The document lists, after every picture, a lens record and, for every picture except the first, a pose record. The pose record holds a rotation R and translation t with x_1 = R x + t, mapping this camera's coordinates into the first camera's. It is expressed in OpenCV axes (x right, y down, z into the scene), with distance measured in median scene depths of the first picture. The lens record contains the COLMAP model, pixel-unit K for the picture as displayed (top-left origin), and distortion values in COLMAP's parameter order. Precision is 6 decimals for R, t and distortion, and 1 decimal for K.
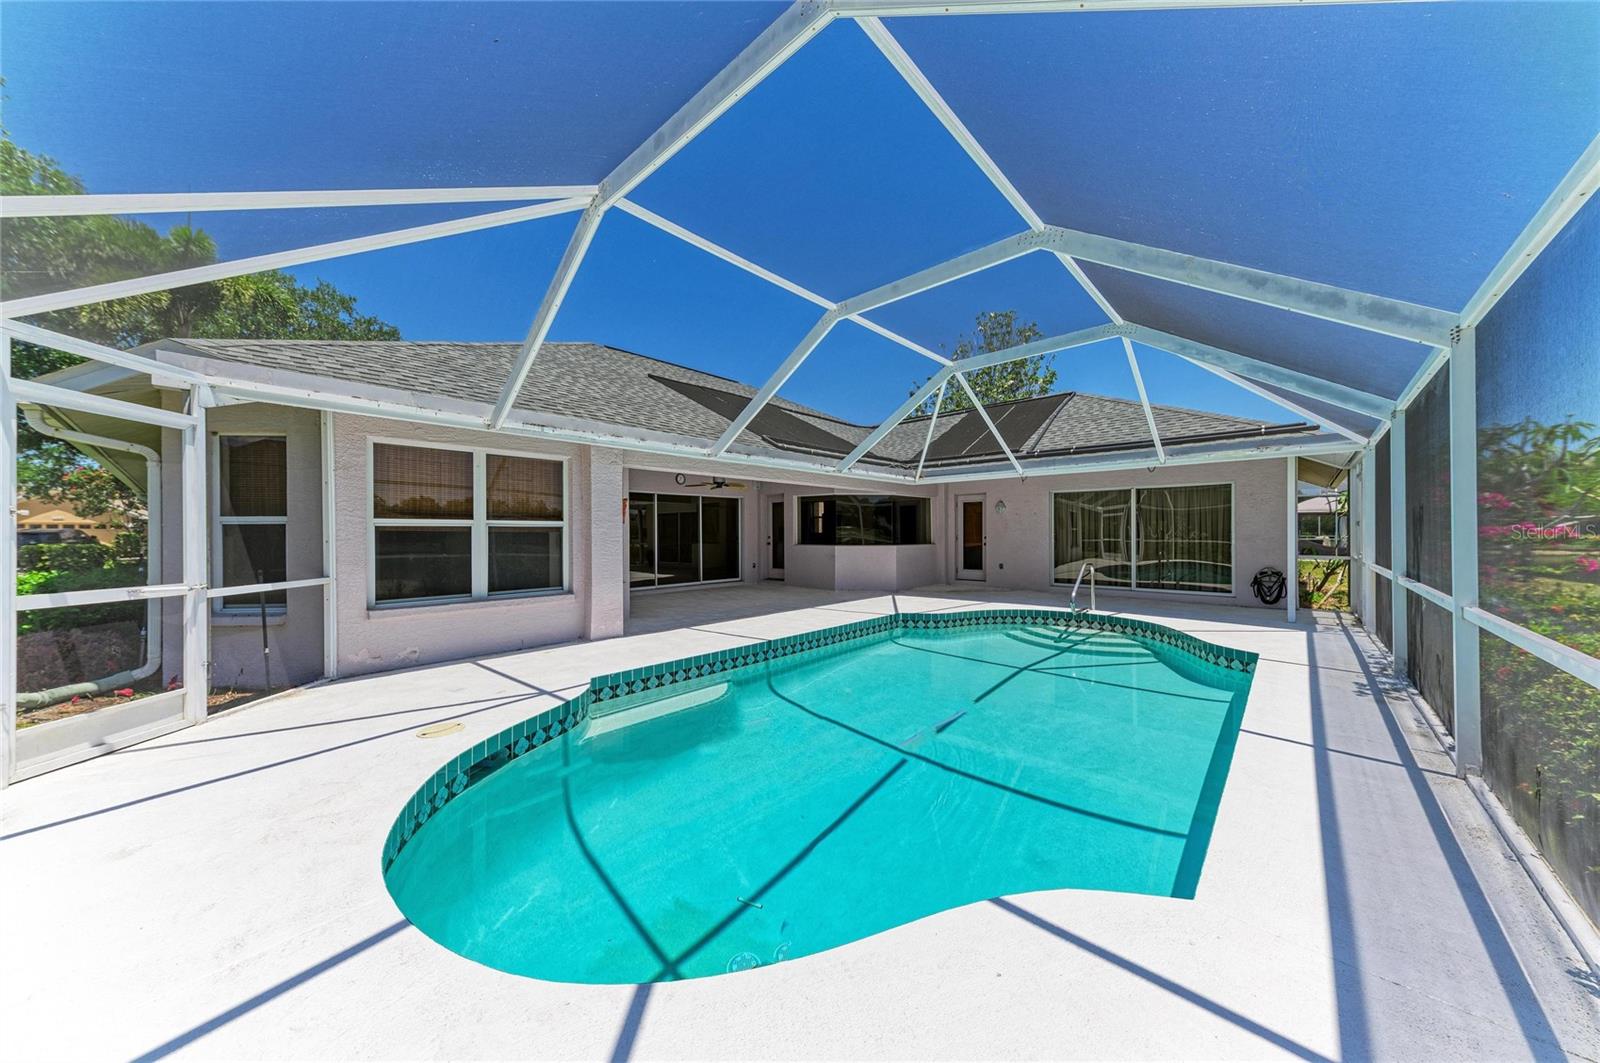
lens RADIAL K [[540.8, 0, 791.9], [0, 540.8, 535.0], [0, 0, 1]] dist [0.016600, -0.000594]
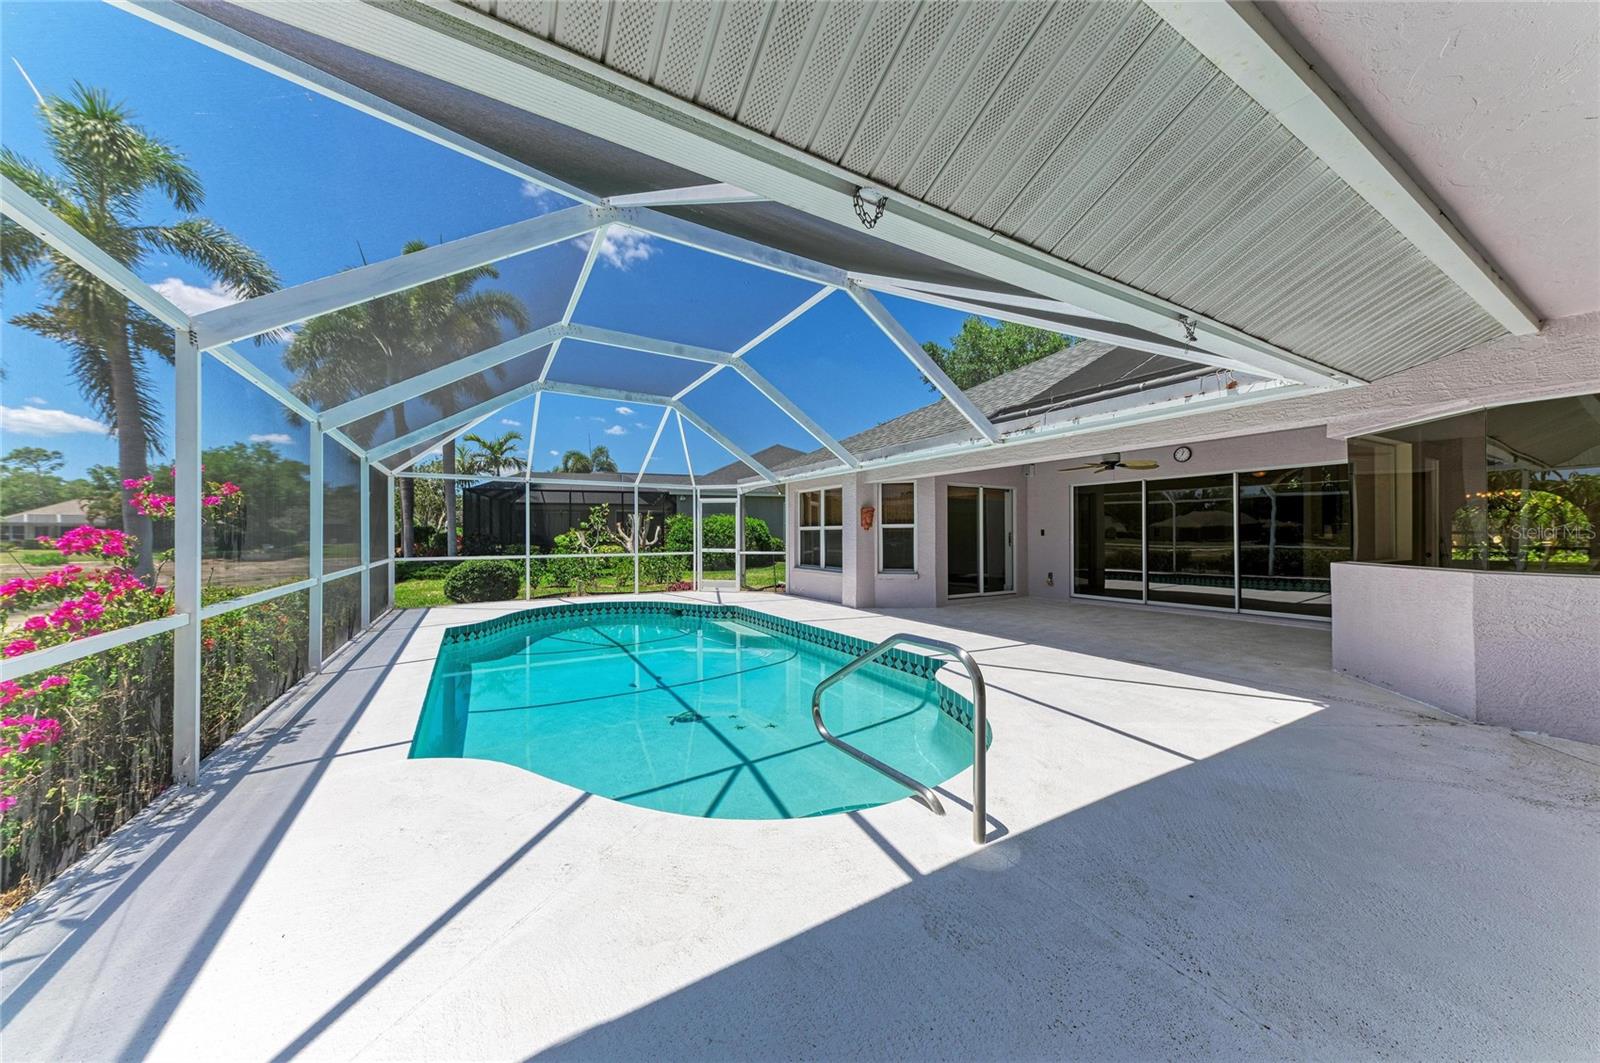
lens RADIAL K [[540.8, 0, 808.7], [0, 540.8, 536.4], [0, 0, 1]] dist [0.016600, -0.000594]
pose [[-0.270120, 0.010921, -0.962765, 0.579294], [0.004128, 0.999940, 0.010185, -0.005908], [0.962818, -0.001223, -0.270149, 0.700428]]
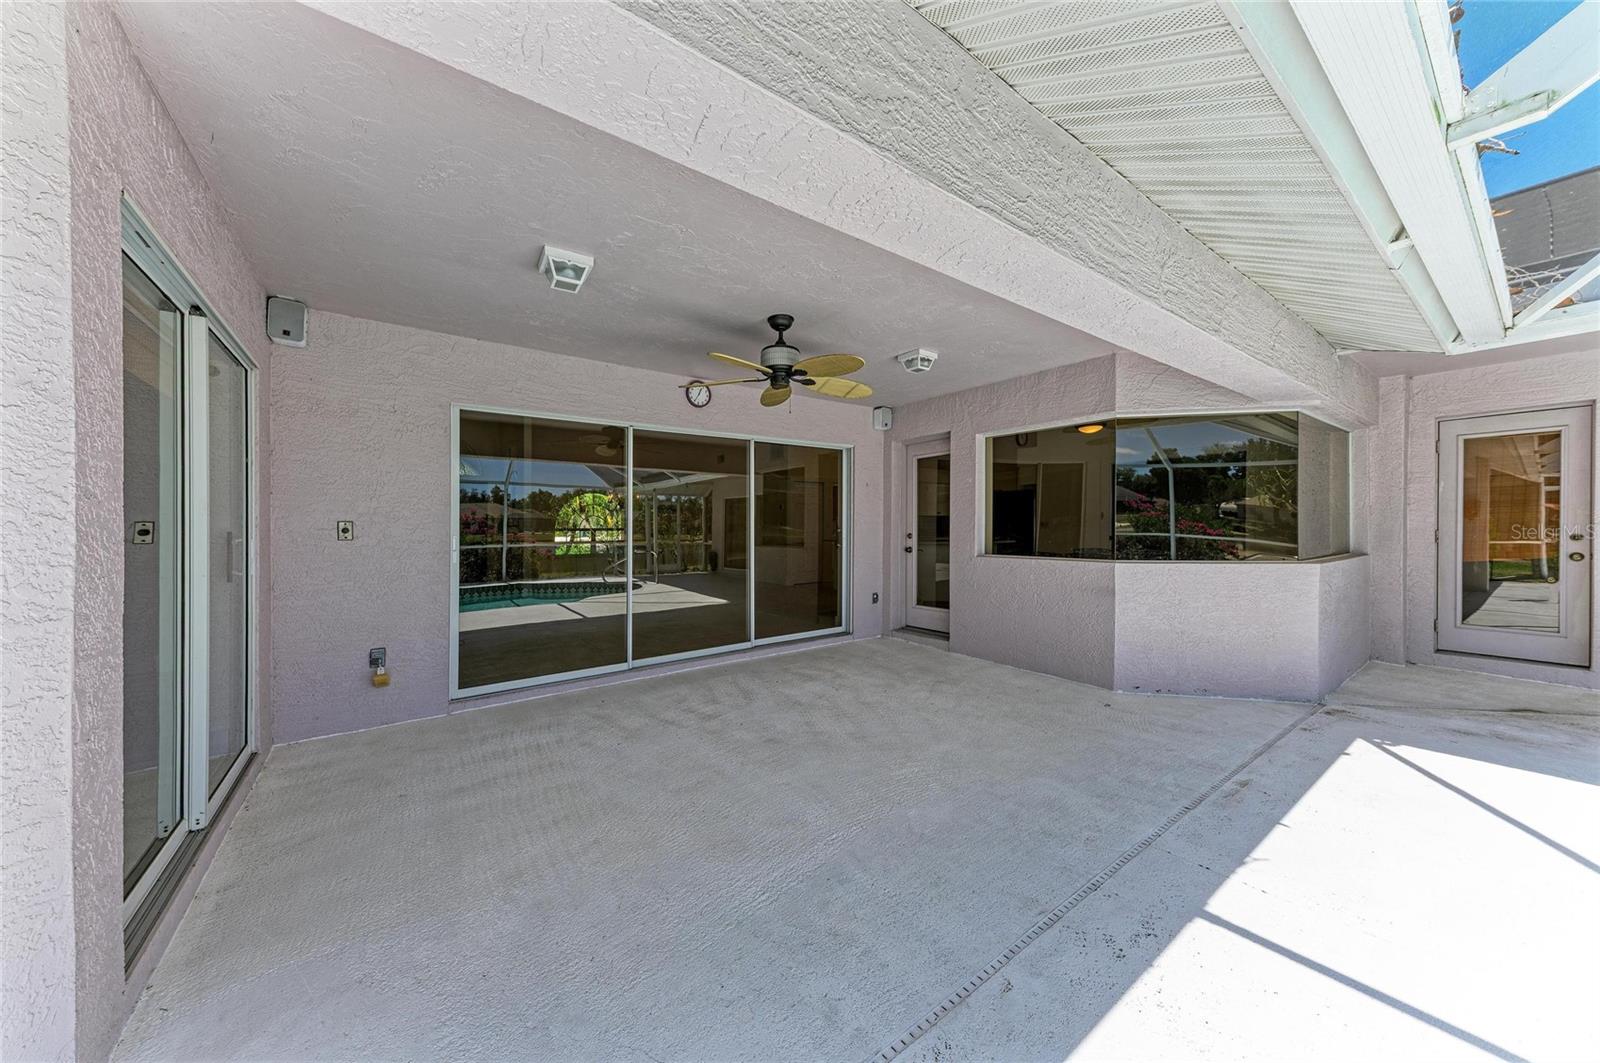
lens RADIAL K [[540.8, 0, 804.0], [0, 540.8, 531.4], [0, 0, 1]] dist [0.016600, -0.000594]
pose [[0.983922, -0.001916, -0.178589, -0.052883], [0.002973, 0.999980, 0.005655, -0.002513], [0.178575, -0.006095, 0.983908, 0.595170]]
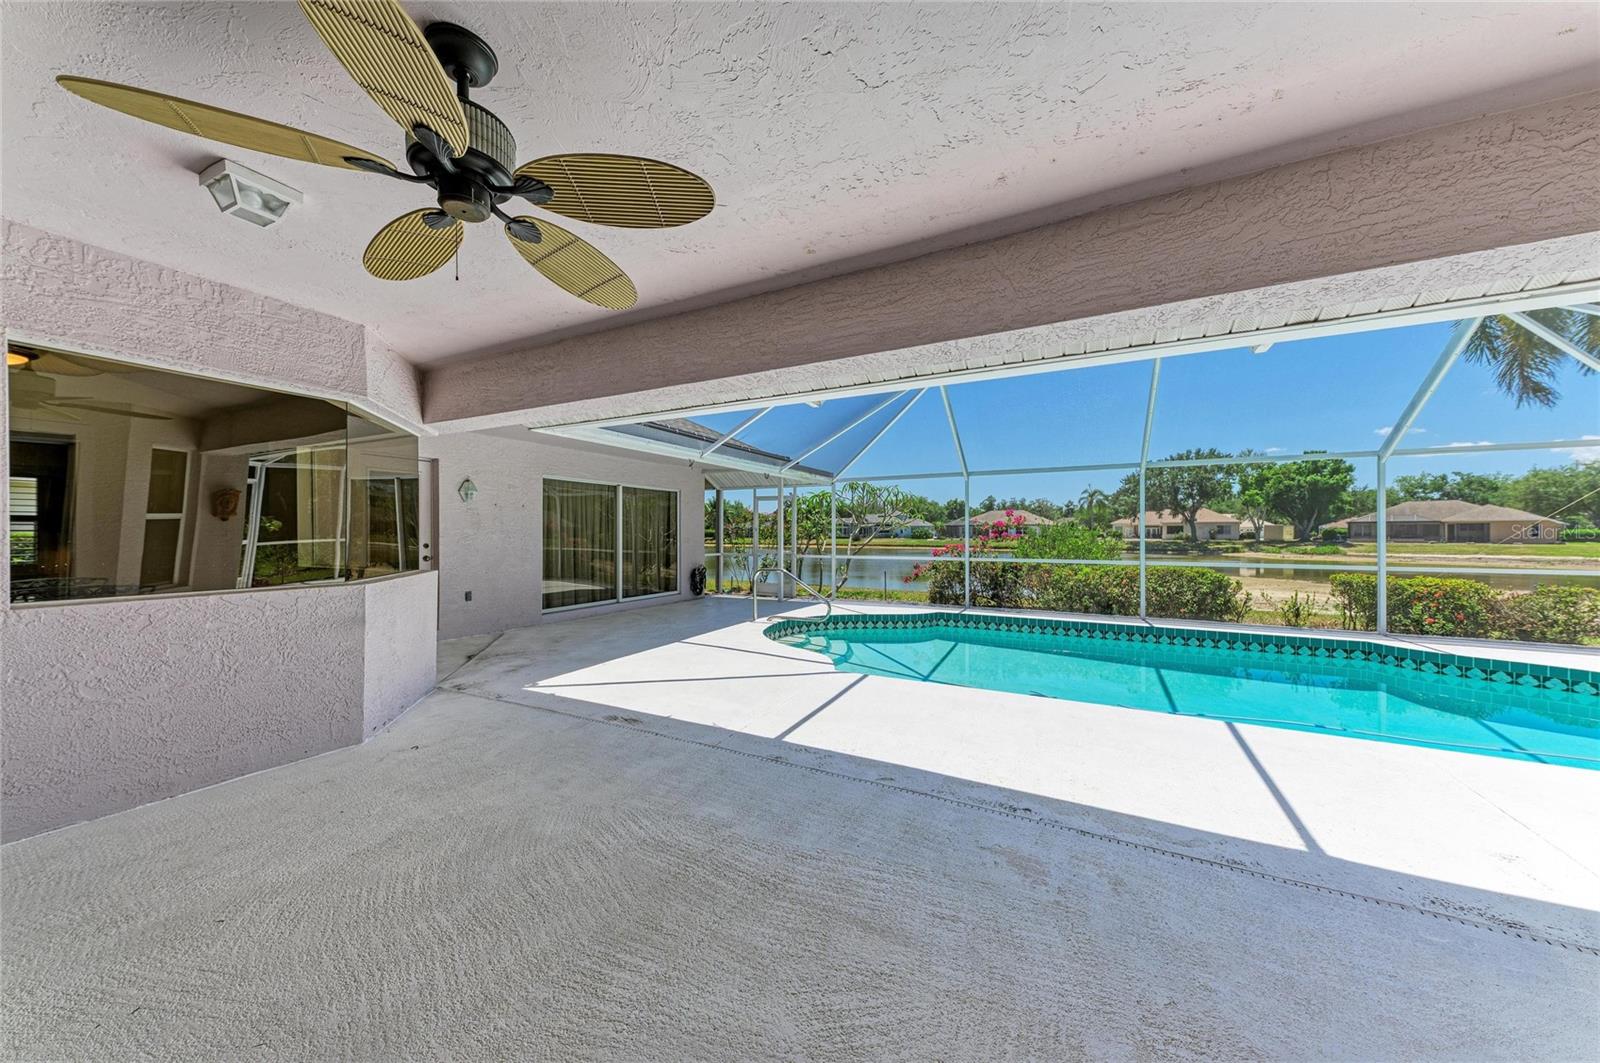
lens RADIAL K [[540.8, 0, 797.9], [0, 540.8, 525.3], [0, 0, 1]] dist [0.016600, -0.000594]
pose [[-0.265245, 0.018492, 0.964004, -0.252471], [0.004868, 0.999829, -0.017840, -0.004291], [-0.964169, -0.000039, -0.265289, 0.826601]]
